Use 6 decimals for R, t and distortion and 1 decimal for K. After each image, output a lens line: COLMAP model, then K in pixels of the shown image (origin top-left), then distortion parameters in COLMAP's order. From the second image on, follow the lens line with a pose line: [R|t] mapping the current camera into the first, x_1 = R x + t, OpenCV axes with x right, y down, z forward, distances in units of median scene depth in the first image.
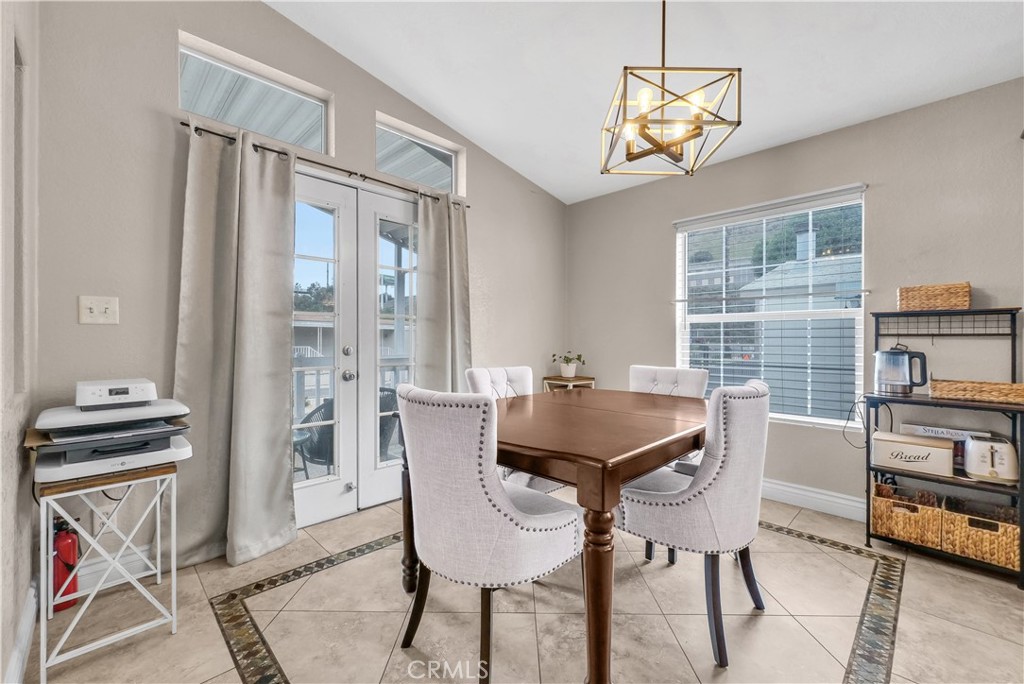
lens RADIAL K [[419.6, 0, 518.6], [0, 419.6, 336.7], [0, 0, 1]] dist [0.006214, -0.000414]
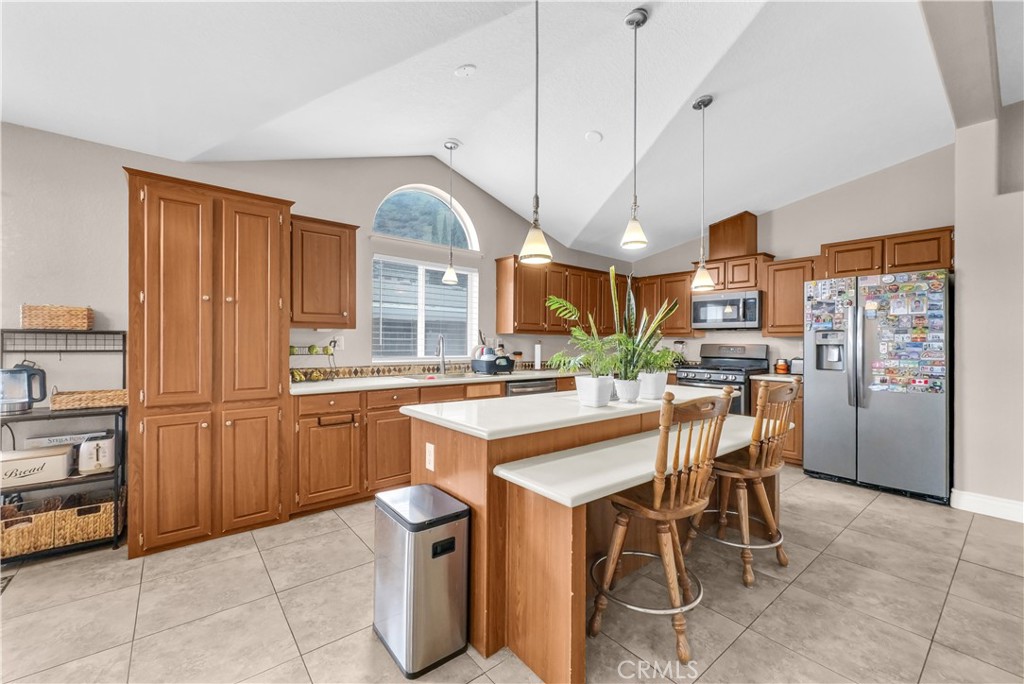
lens RADIAL K [[419.6, 0, 510.9], [0, 419.6, 340.5], [0, 0, 1]] dist [0.006214, -0.000414]
pose [[0.107069, -0.004934, 0.994239, 0.028198], [-0.015046, 0.999865, 0.006582, -0.062128], [-0.994138, -0.015664, 0.106980, -0.294007]]
